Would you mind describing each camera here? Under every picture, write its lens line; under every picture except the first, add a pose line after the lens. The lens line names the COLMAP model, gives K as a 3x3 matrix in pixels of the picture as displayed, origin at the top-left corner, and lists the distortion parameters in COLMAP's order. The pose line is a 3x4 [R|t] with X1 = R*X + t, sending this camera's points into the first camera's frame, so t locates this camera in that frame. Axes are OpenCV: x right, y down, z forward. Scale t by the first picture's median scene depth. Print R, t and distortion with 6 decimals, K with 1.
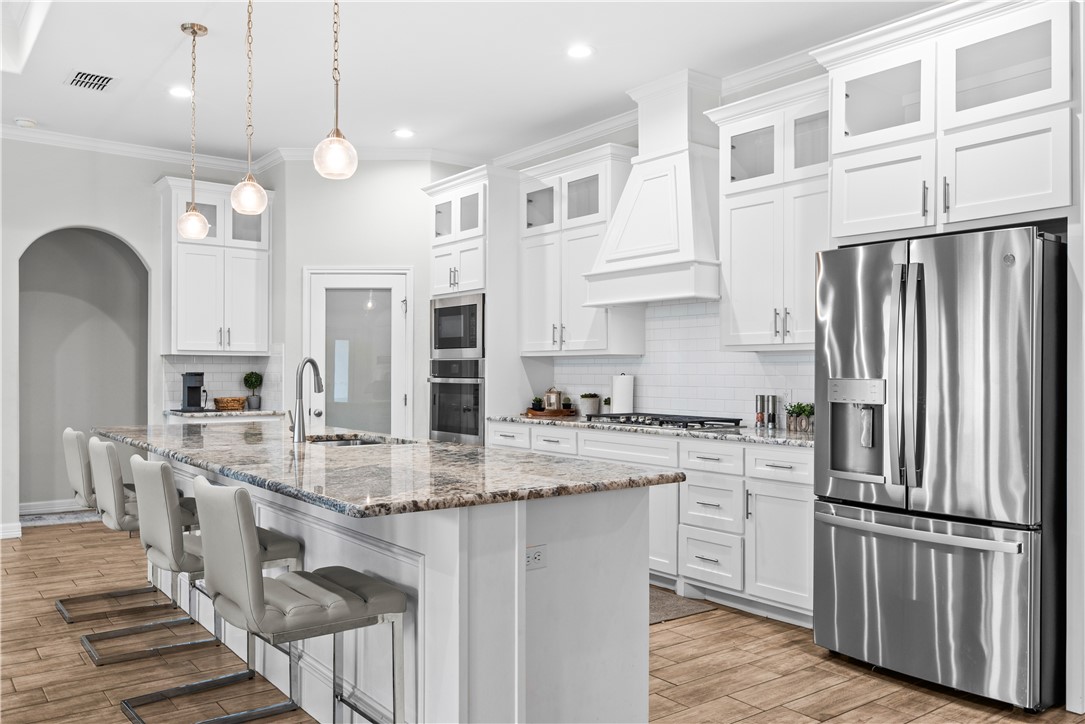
lens RADIAL K [[852.0, 0, 537.5], [0, 852.0, 369.2], [0, 0, 1]] dist [-0.014290, 0.014696]
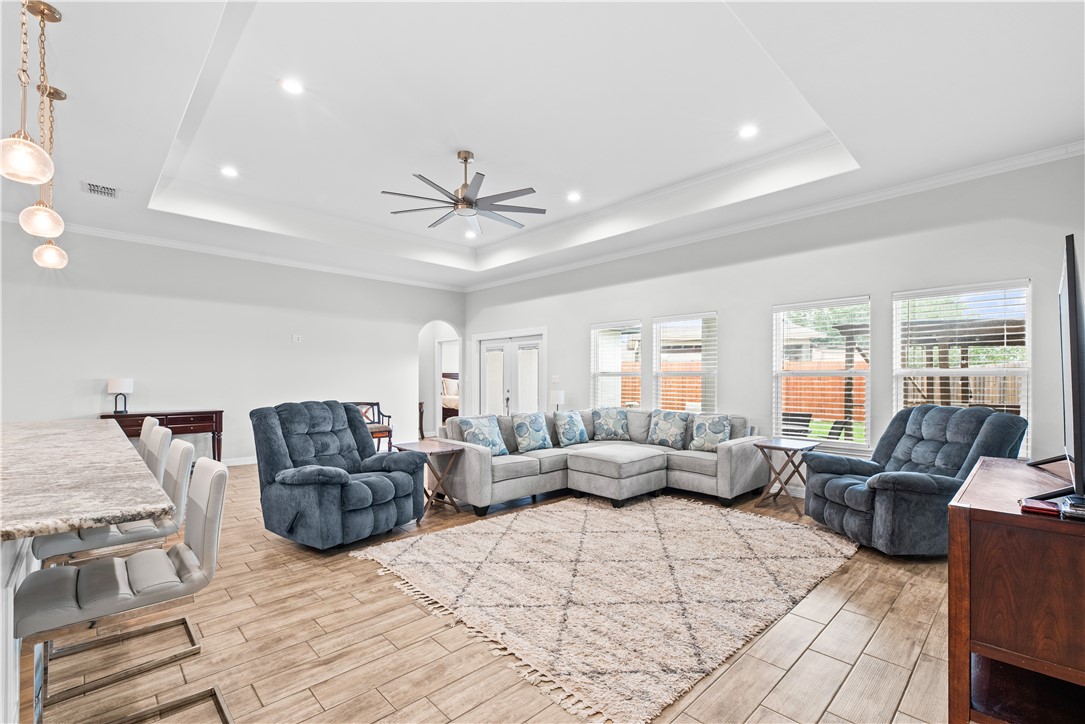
lens RADIAL K [[470.7, 0, 544.9], [0, 470.7, 376.5], [0, 0, 1]] dist [0.000275, -0.000022]
pose [[-0.992293, -0.009970, -0.123509, -0.565856], [-0.008589, 0.999895, -0.011709, 0.001734], [0.123613, -0.010558, -0.992274, 1.044263]]
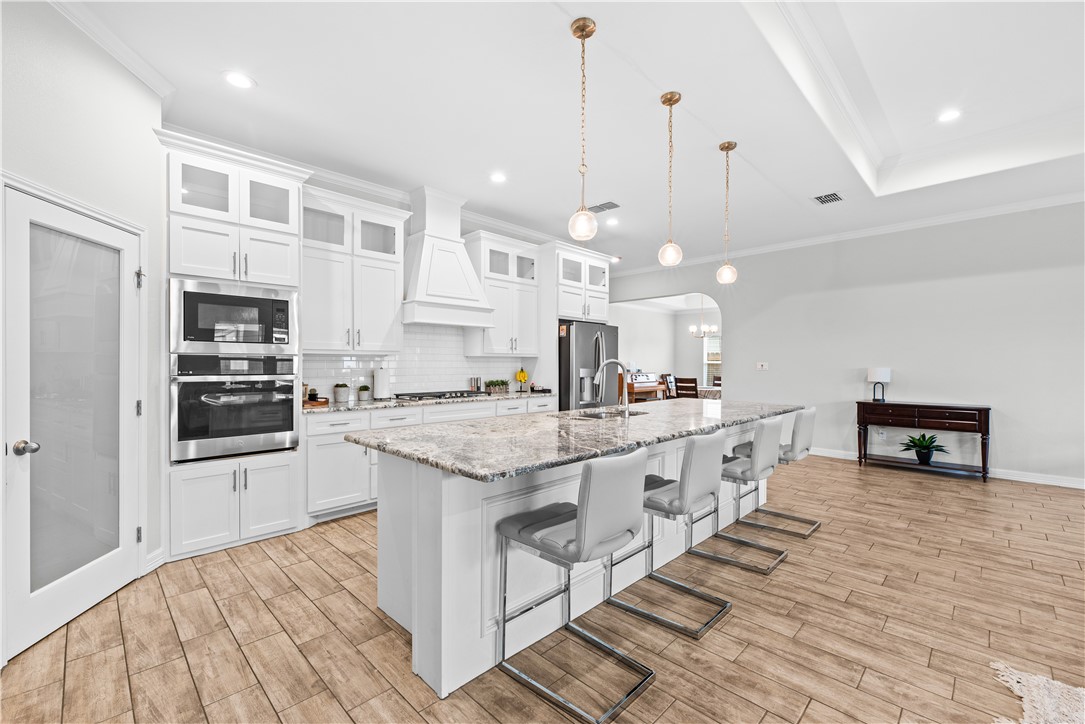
lens RADIAL K [[455.9, 0, 540.4], [0, 455.9, 365.4], [0, 0, 1]] dist [0.004410, -0.001293]
pose [[-0.138619, -0.008274, 0.990311, -0.686068], [-0.006158, 0.999953, 0.007492, -0.006341], [-0.990327, -0.005060, -0.138663, 0.826033]]
